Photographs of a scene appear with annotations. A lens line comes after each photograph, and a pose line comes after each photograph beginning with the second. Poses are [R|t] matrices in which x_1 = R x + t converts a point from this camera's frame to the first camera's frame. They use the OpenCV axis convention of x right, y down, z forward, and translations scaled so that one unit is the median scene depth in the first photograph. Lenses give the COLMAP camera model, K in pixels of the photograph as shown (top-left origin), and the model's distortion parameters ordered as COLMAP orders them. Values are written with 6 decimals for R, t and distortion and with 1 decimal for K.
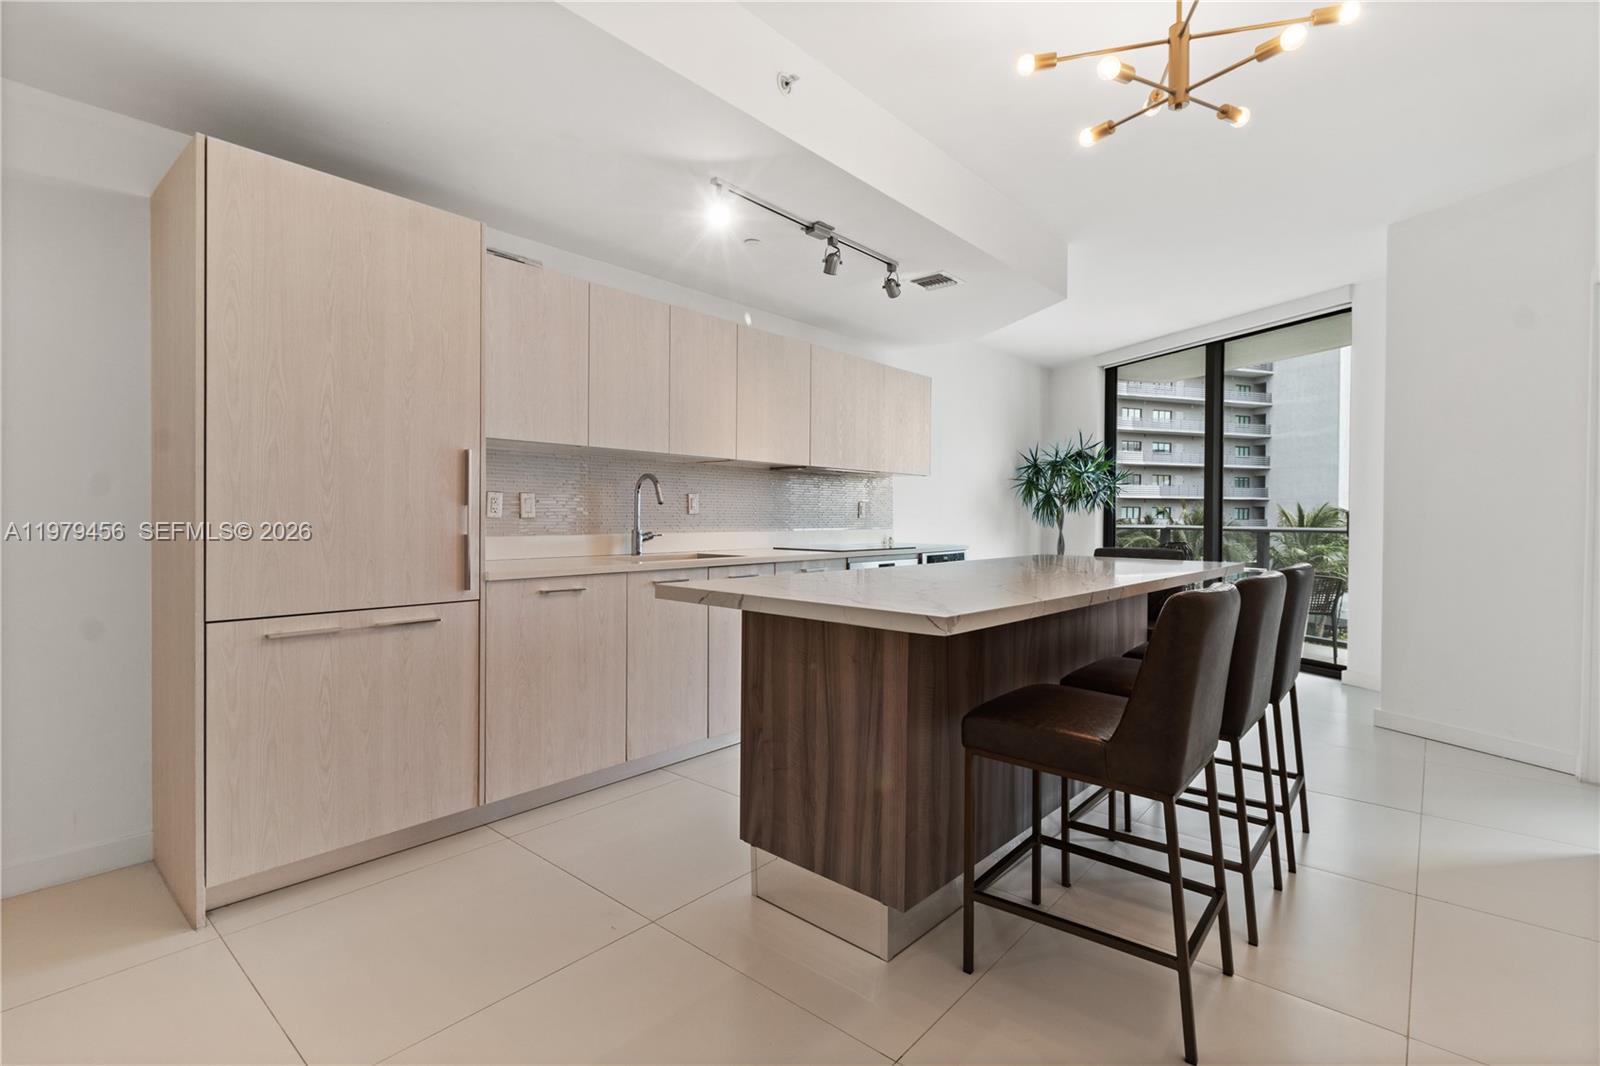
lens RADIAL K [[755.4, 0, 801.3], [0, 755.4, 515.1], [0, 0, 1]] dist [-0.001613, -0.000142]
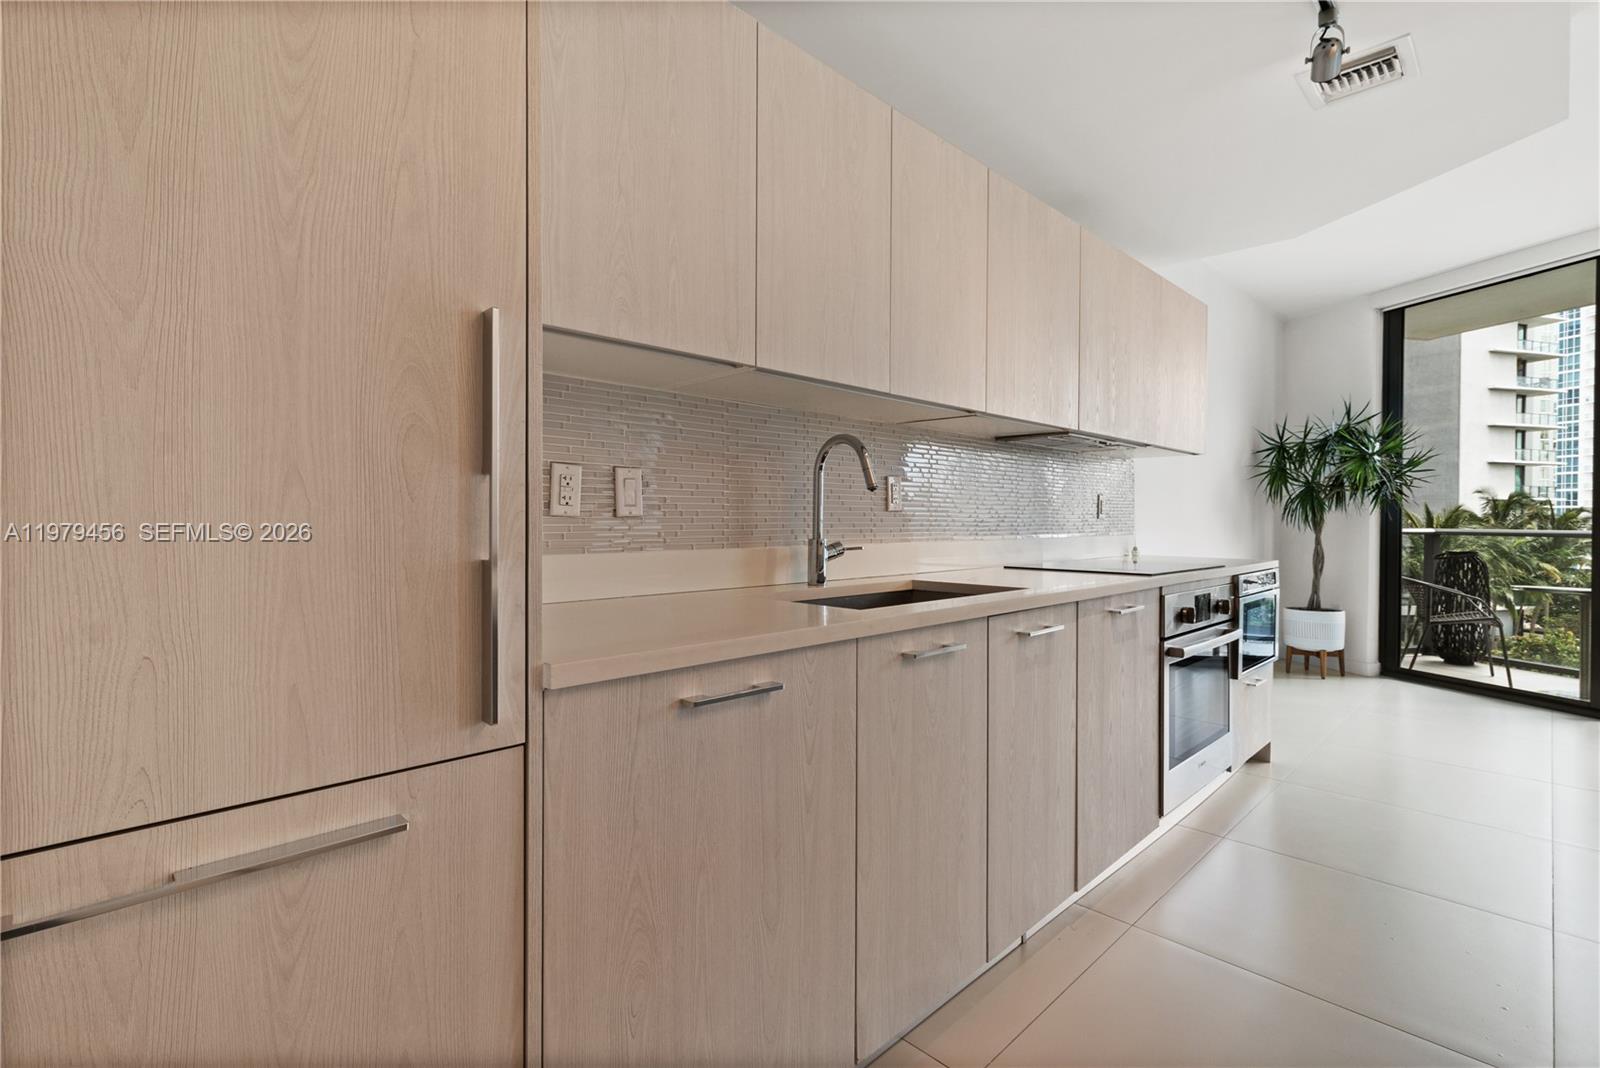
lens RADIAL K [[746.1, 0, 790.8], [0, 746.1, 527.8], [0, 0, 1]] dist [-0.000410, -0.000016]
pose [[0.995572, -0.001009, -0.093992, -0.190237], [0.002154, 0.999925, 0.012083, 0.005142], [0.093973, -0.012232, 0.995500, 0.468973]]
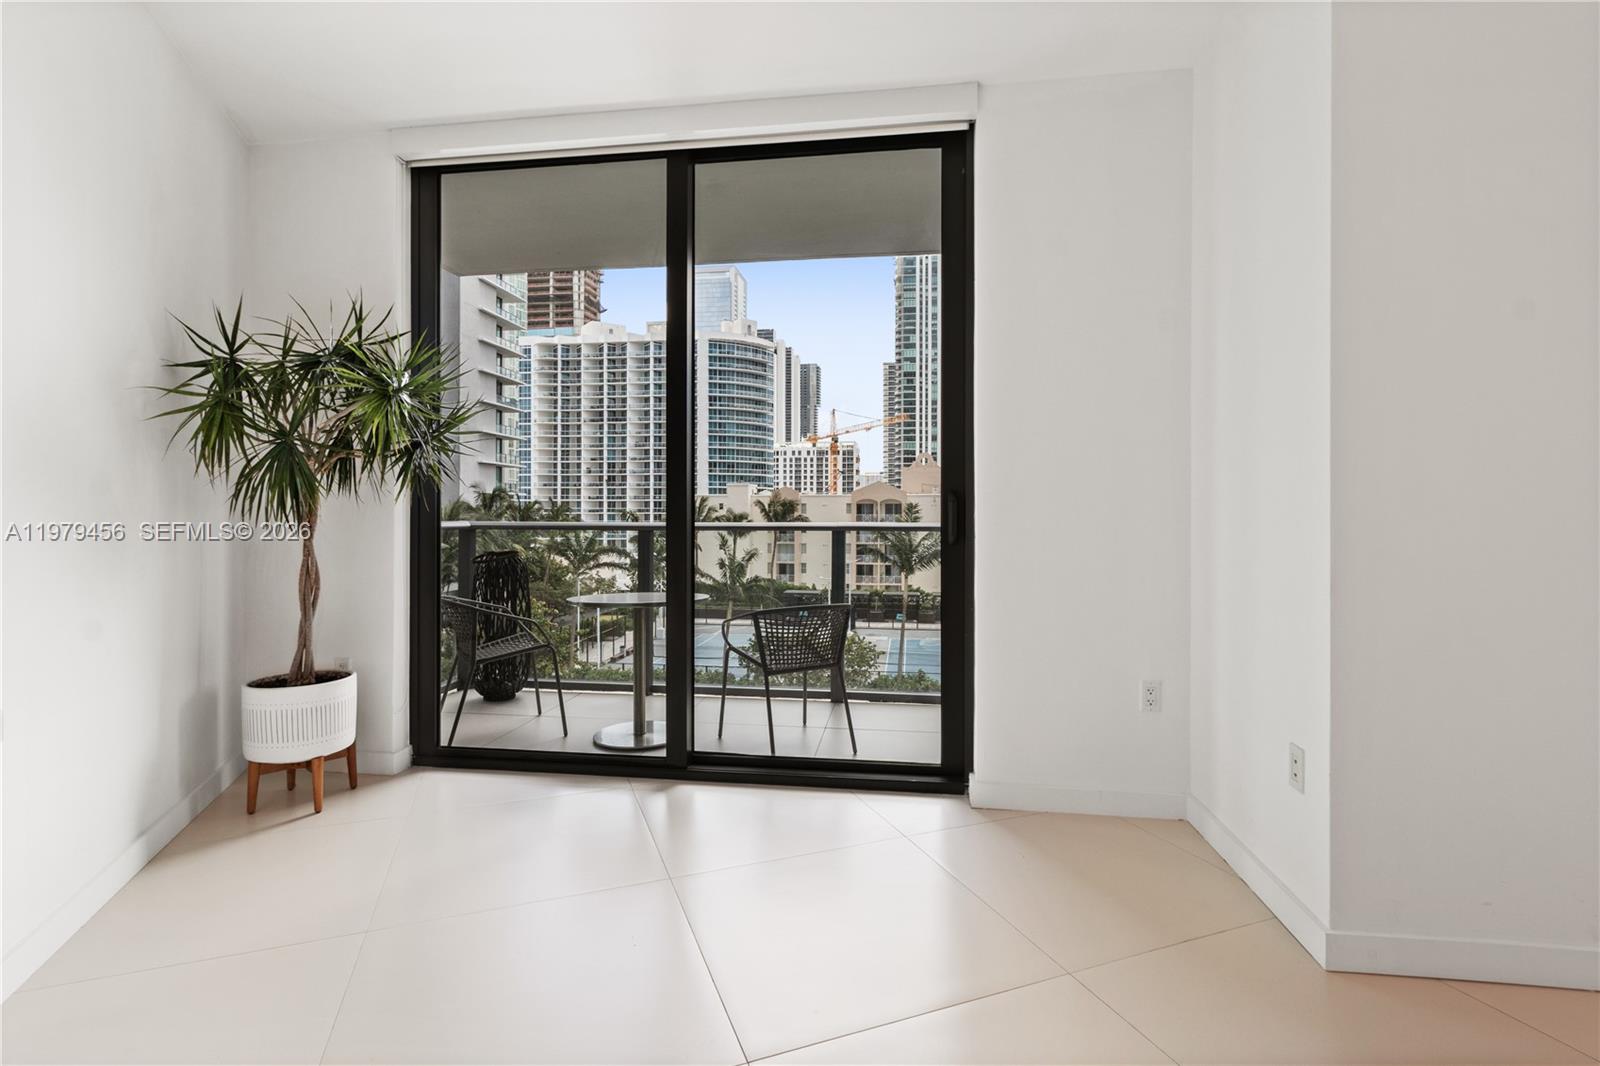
lens RADIAL K [[740.9, 0, 798.8], [0, 740.9, 510.8], [0, 0, 1]] dist [0.000579, 0.000238]
pose [[0.480740, -0.004933, 0.876849, 0.257811], [0.001983, 0.999988, 0.004538, 0.008327], [-0.876861, -0.000443, 0.480744, 1.181520]]
